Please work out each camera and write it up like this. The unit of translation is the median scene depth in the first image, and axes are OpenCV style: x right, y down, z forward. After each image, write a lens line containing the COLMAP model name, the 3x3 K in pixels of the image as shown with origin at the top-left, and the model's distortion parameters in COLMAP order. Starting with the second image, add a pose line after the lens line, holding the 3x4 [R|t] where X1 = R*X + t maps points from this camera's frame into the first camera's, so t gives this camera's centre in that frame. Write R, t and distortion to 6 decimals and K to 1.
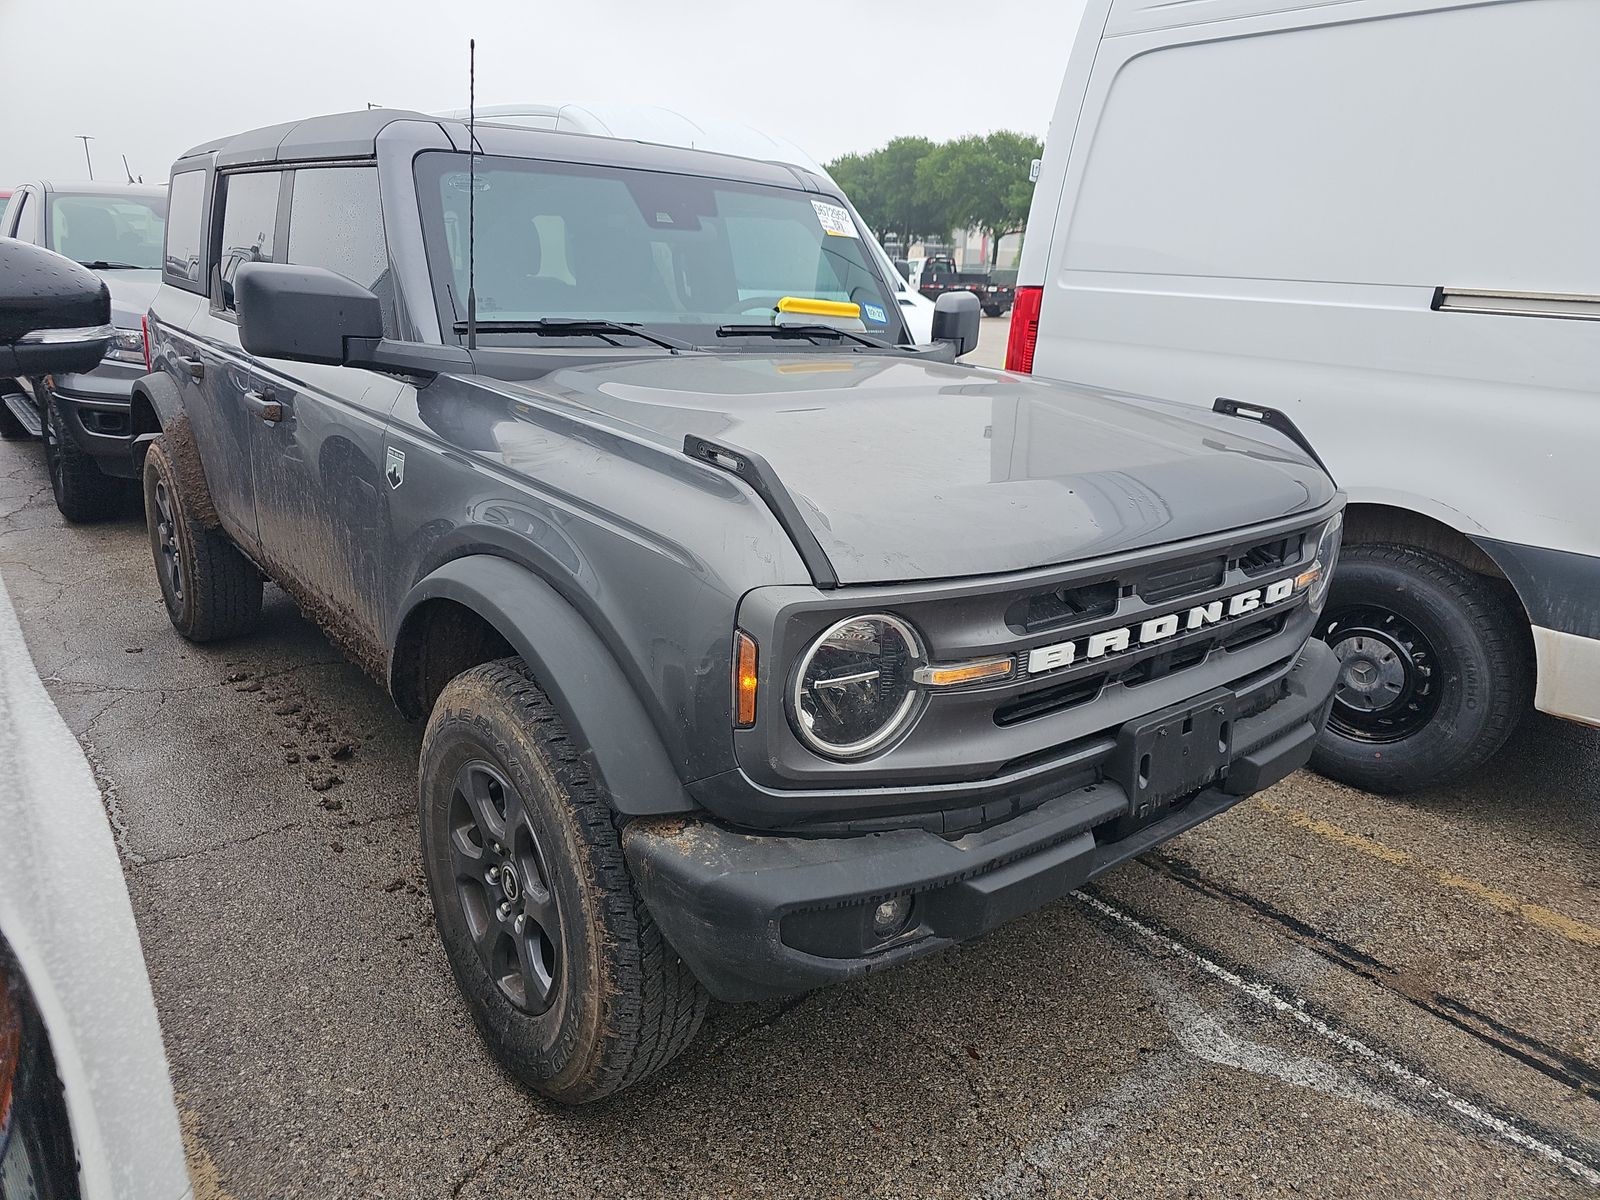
lens RADIAL K [[1036.7, 0, 800.0], [0, 1036.7, 600.0], [0, 0, 1]] dist [0.038772, -0.002755]
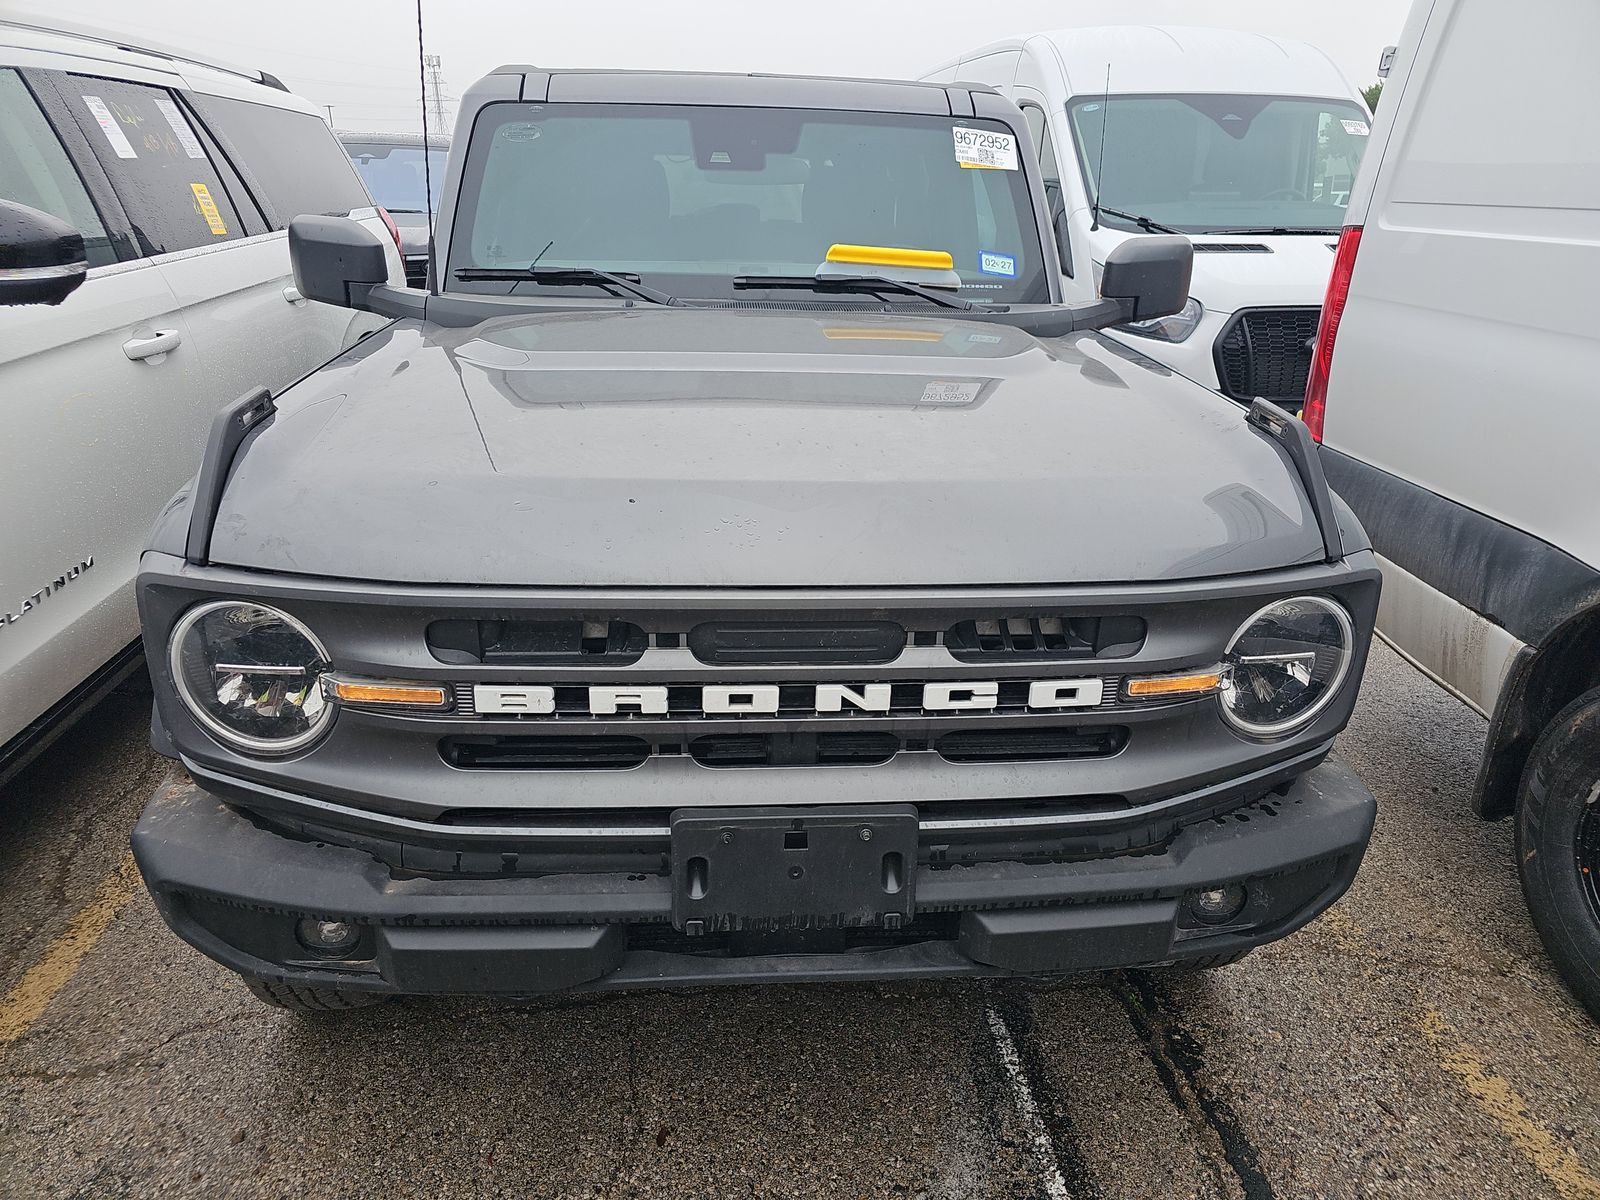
lens RADIAL K [[1032.2, 0, 799.3], [0, 1032.2, 605.3], [0, 0, 1]] dist [0.039472, -0.021168]
pose [[0.824707, 0.184211, -0.534719, 0.720133], [-0.156710, 0.982879, 0.096907, -0.110568], [0.543415, 0.003876, 0.839455, 0.384151]]
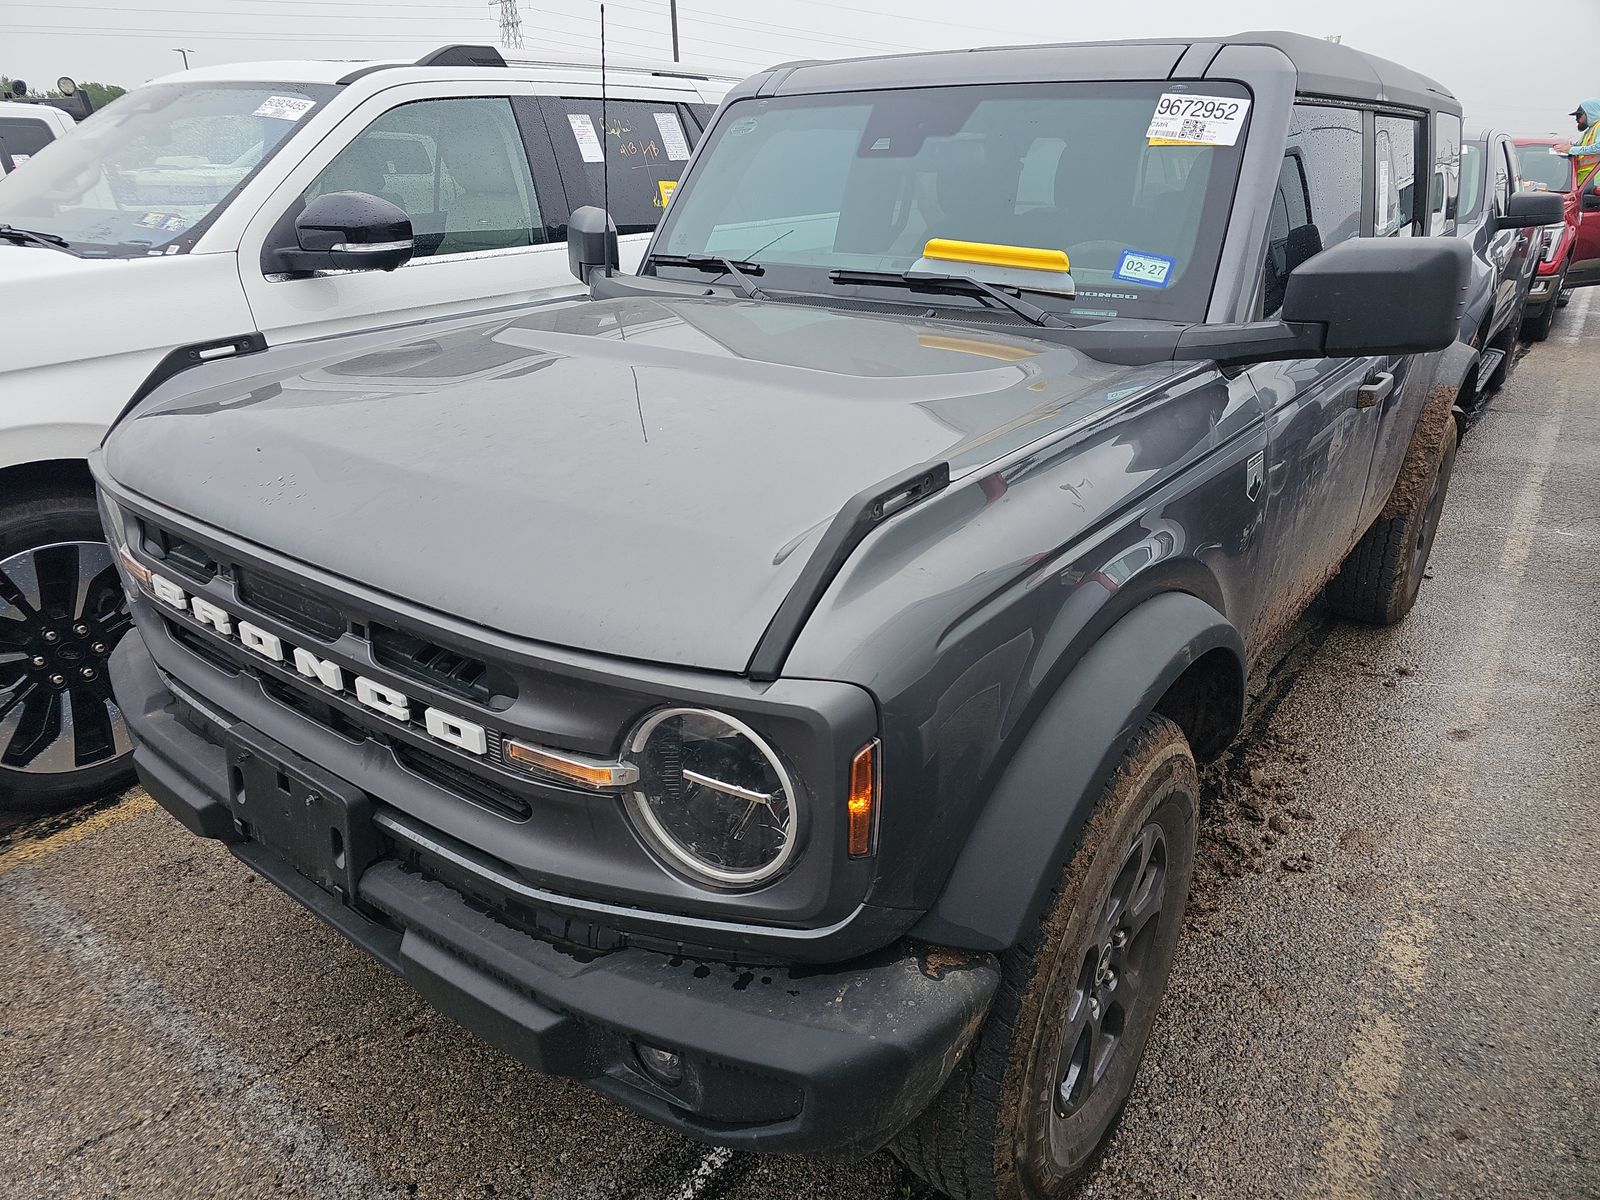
lens RADIAL K [[1032.2, 0, 799.3], [0, 1032.2, 605.3], [0, 0, 1]] dist [0.039472, -0.021168]
pose [[0.248421, 0.334418, -0.909094, 1.124899], [-0.288657, 0.921432, 0.260078, -0.316407], [0.924643, 0.197808, 0.325435, 1.061576]]
